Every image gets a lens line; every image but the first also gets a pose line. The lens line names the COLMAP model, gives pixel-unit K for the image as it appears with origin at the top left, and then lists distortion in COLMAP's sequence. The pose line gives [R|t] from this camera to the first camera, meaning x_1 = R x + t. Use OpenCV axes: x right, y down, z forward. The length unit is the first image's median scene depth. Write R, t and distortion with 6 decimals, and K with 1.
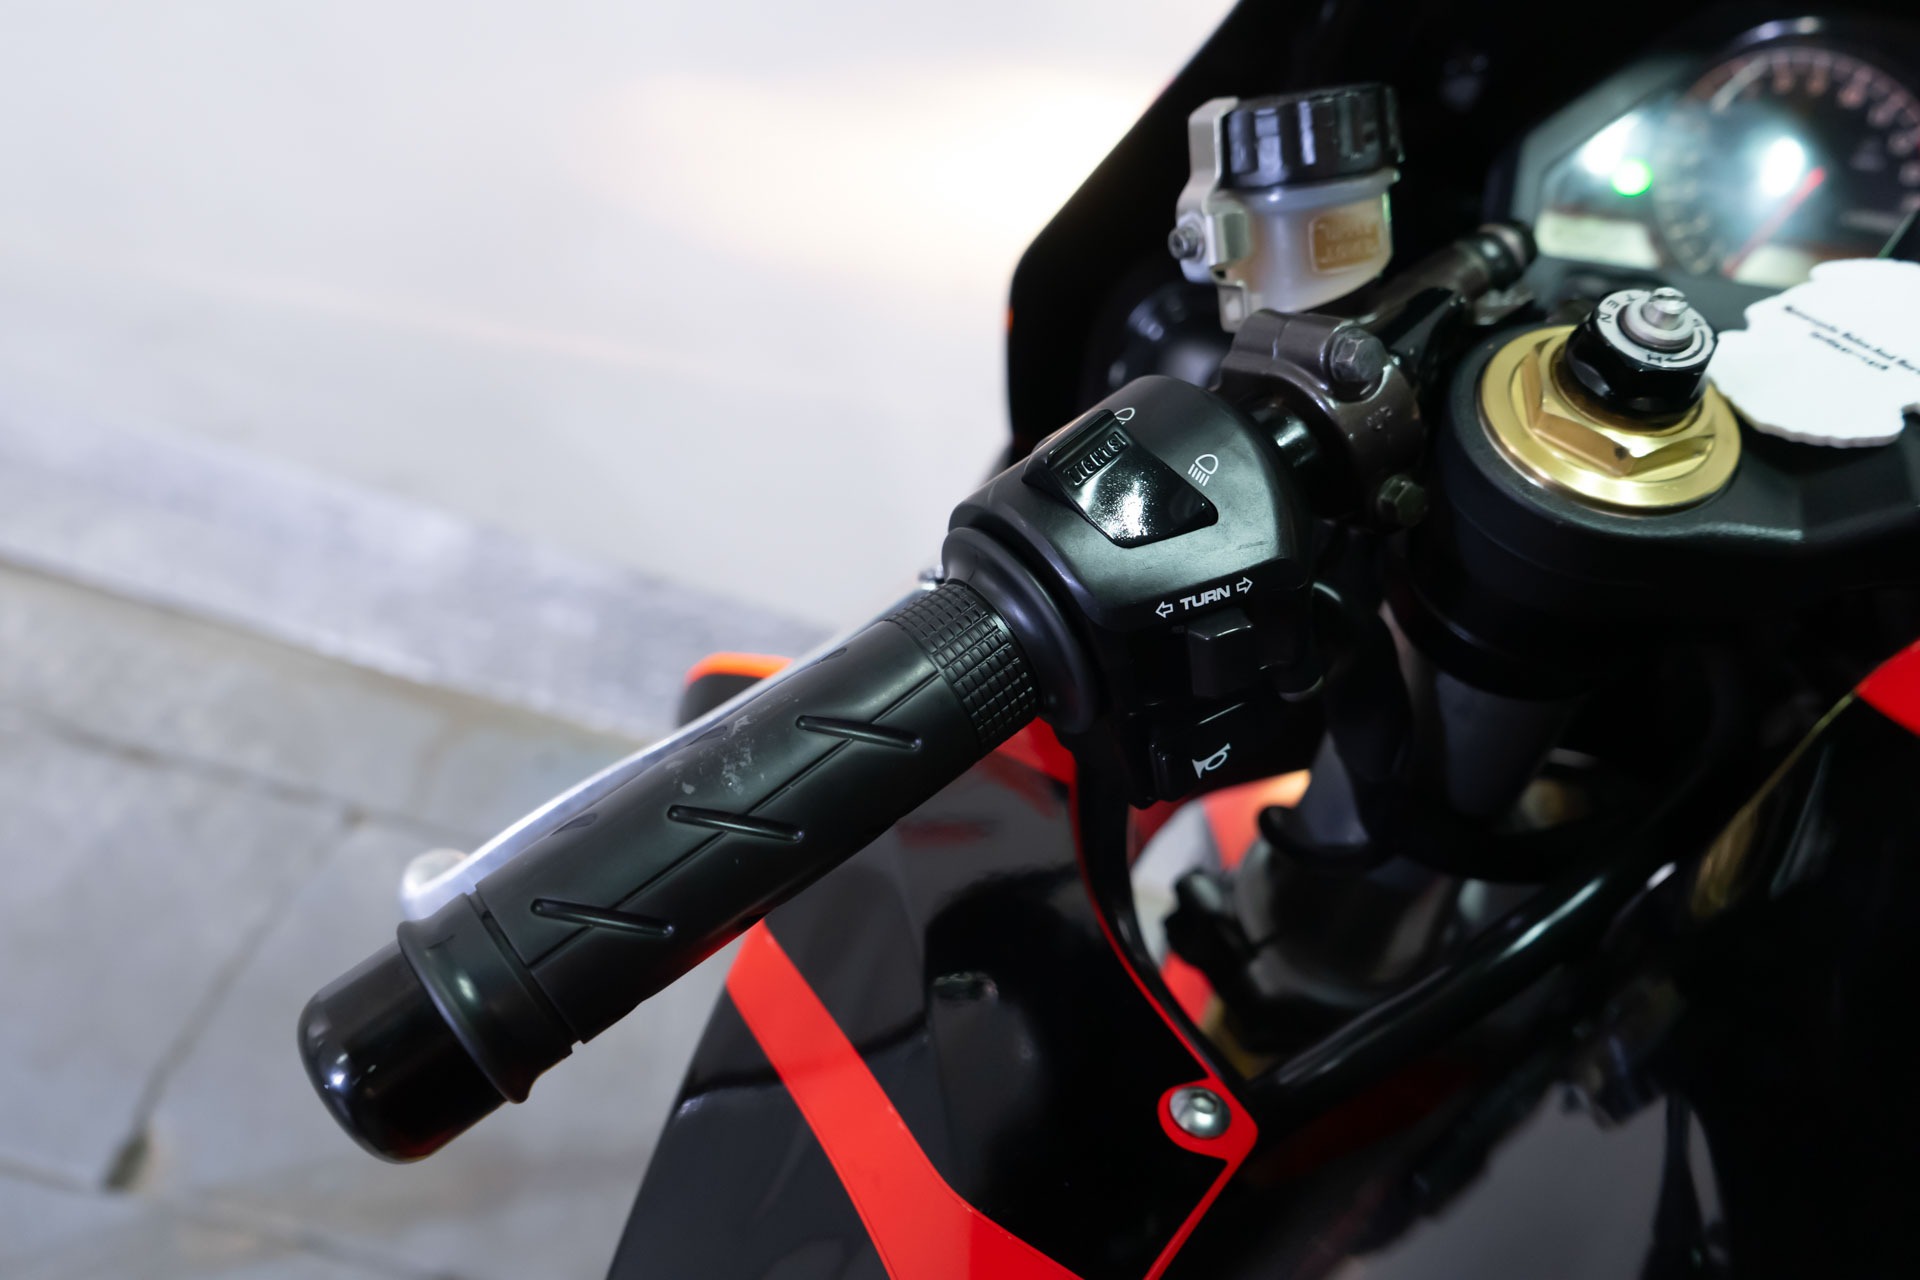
lens RADIAL K [[1511.9, 0, 956.8], [0, 1511.9, 638.1], [0, 0, 1]] dist [-0.004036, 0.000531]
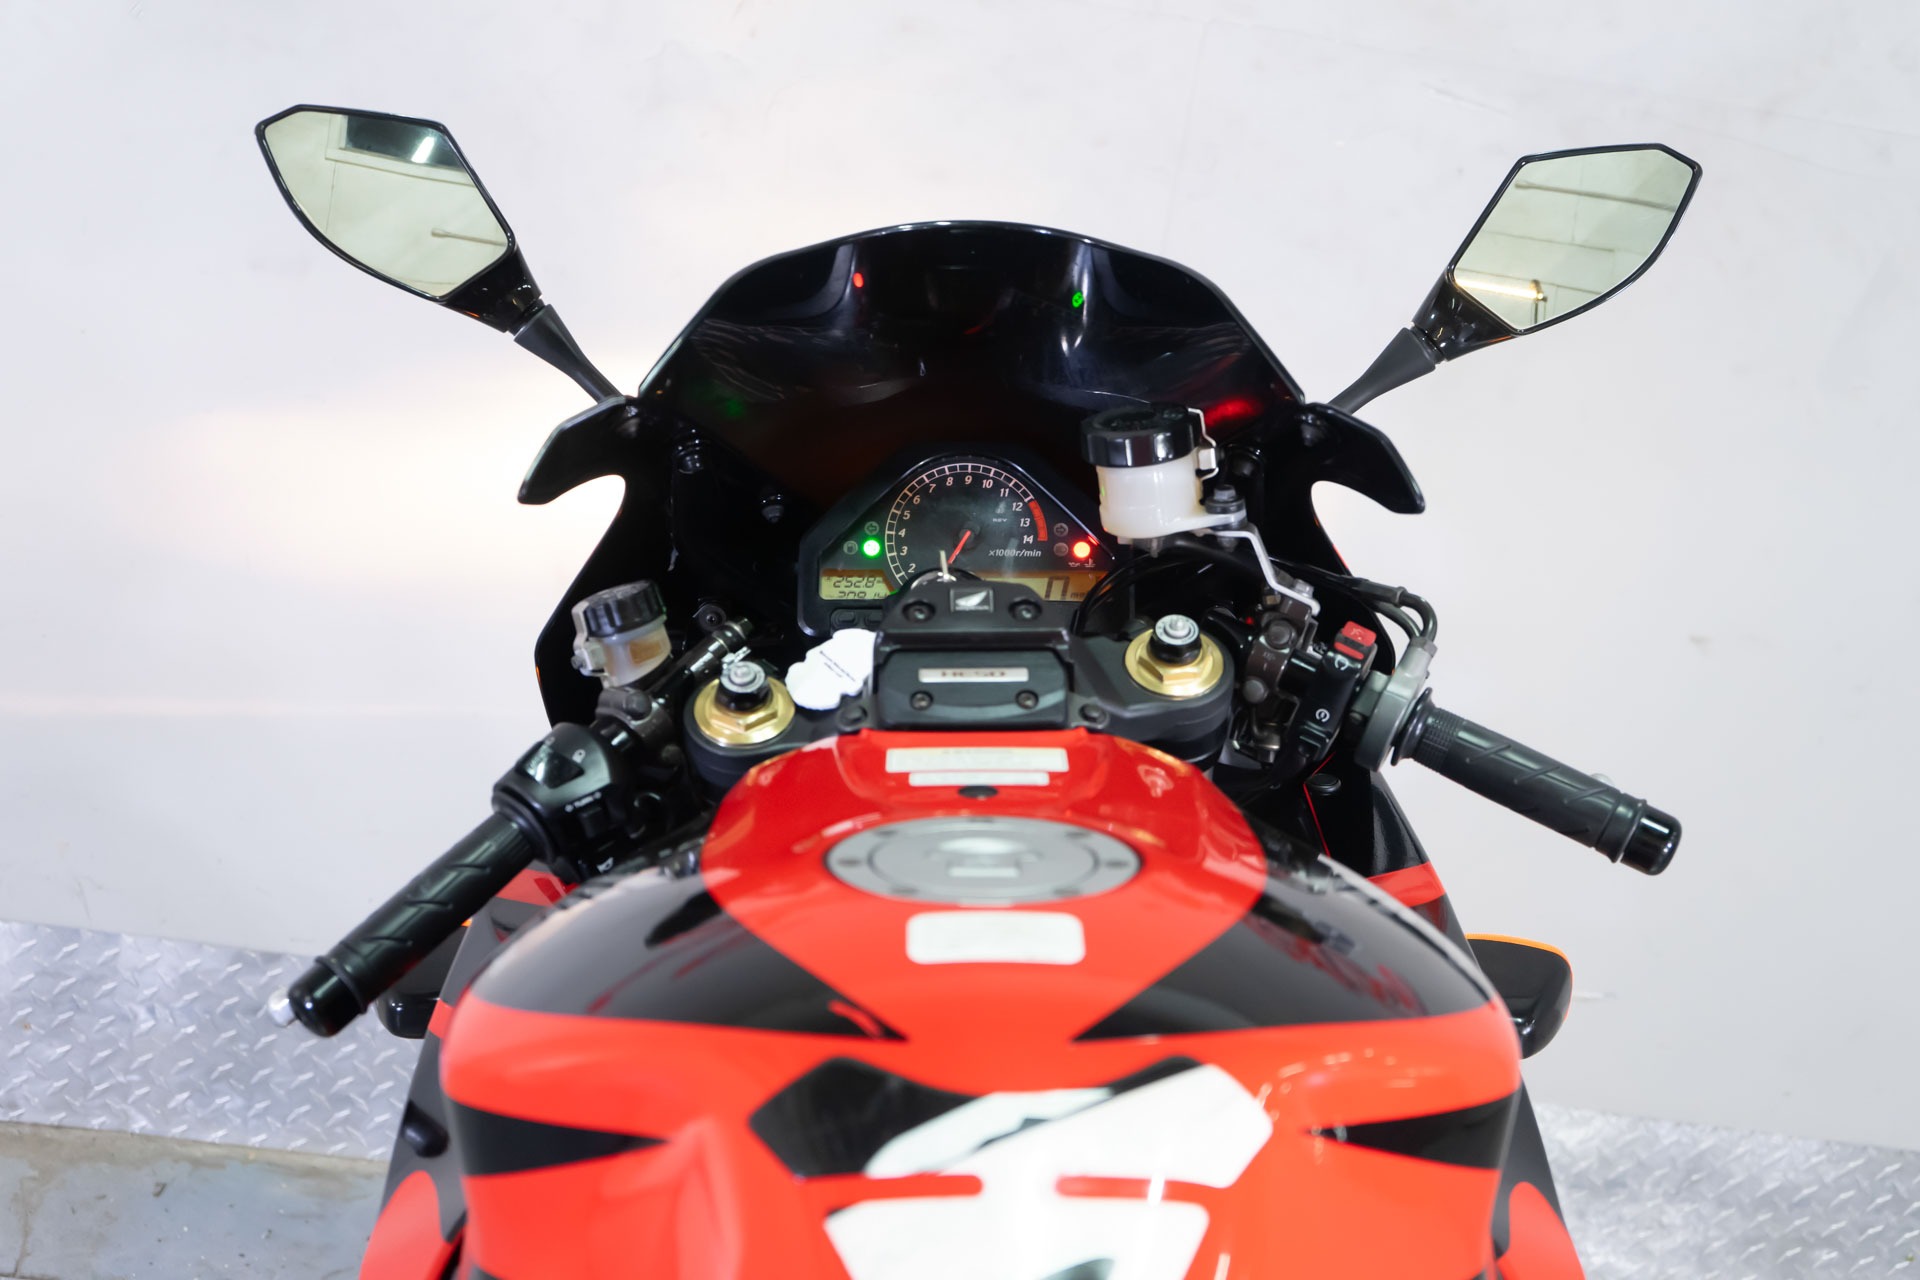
lens RADIAL K [[2971.4, 0, 961.3], [0, 2971.4, 643.2], [0, 0, 1]] dist [0.025046, 0.000000]
pose [[0.981913, -0.158980, 0.102819, 0.295936], [0.172742, 0.974561, -0.142799, 0.529741], [-0.077501, 0.157978, 0.984397, -4.031929]]
